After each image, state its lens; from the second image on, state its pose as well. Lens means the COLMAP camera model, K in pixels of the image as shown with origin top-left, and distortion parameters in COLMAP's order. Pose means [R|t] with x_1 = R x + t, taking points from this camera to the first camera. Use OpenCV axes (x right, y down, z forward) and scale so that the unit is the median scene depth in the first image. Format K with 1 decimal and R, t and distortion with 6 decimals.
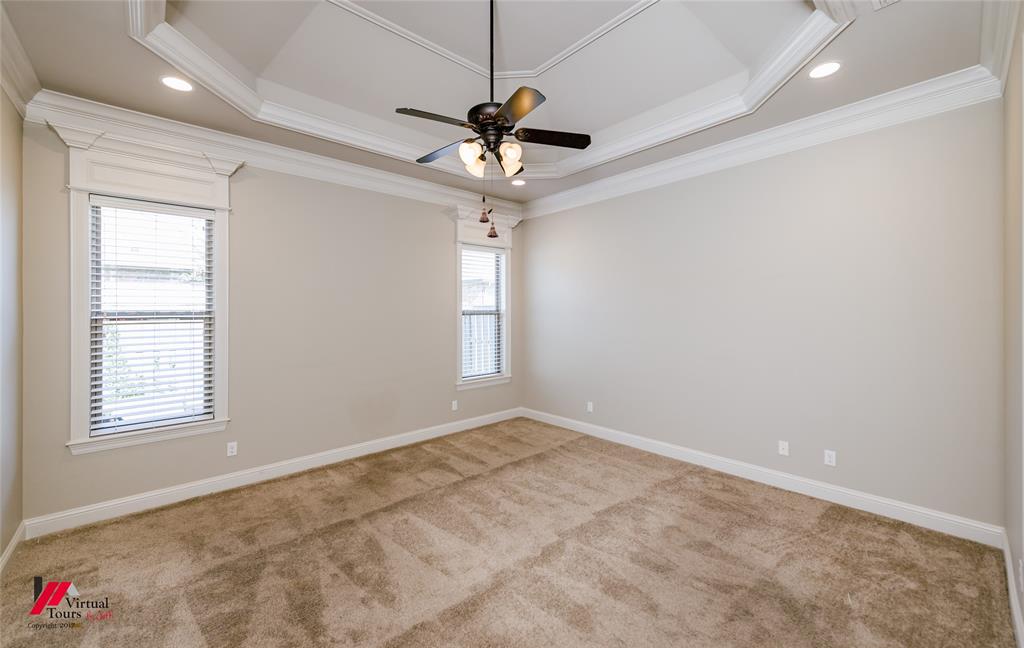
lens RADIAL K [[406.8, 0, 512.5], [0, 406.8, 316.4], [0, 0, 1]] dist [0.010371, 0.000050]
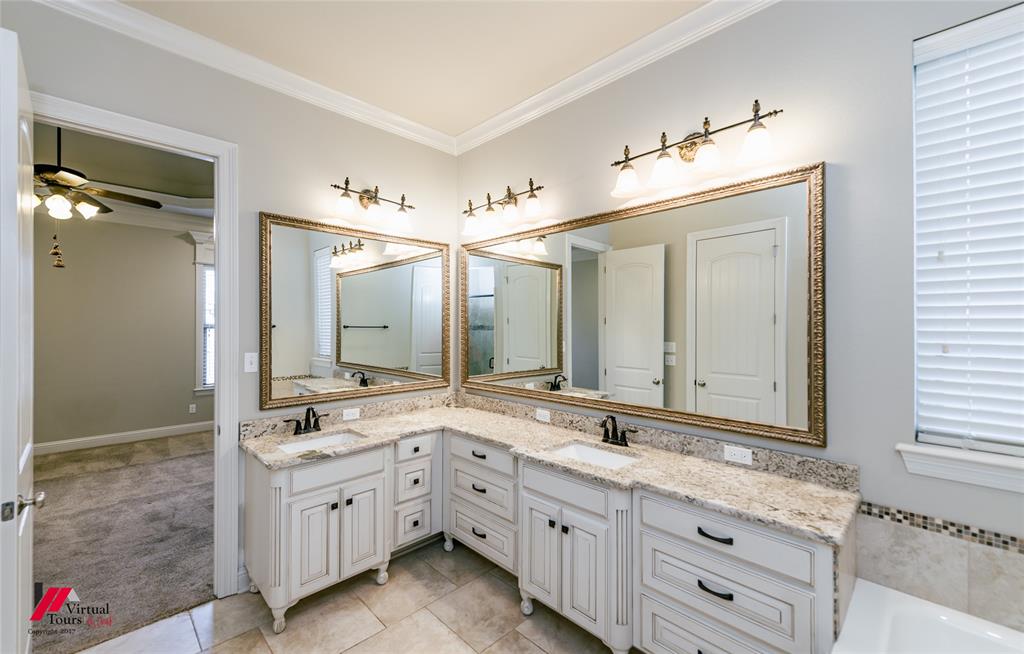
lens RADIAL K [[416.8, 0, 518.0], [0, 416.8, 327.8], [0, 0, 1]] dist [-0.001263, -0.000263]
pose [[0.998216, 0.008713, 0.059071, 1.105411], [-0.008366, 0.999946, -0.006118, -0.007234], [-0.059122, 0.005613, 0.998235, -0.325907]]
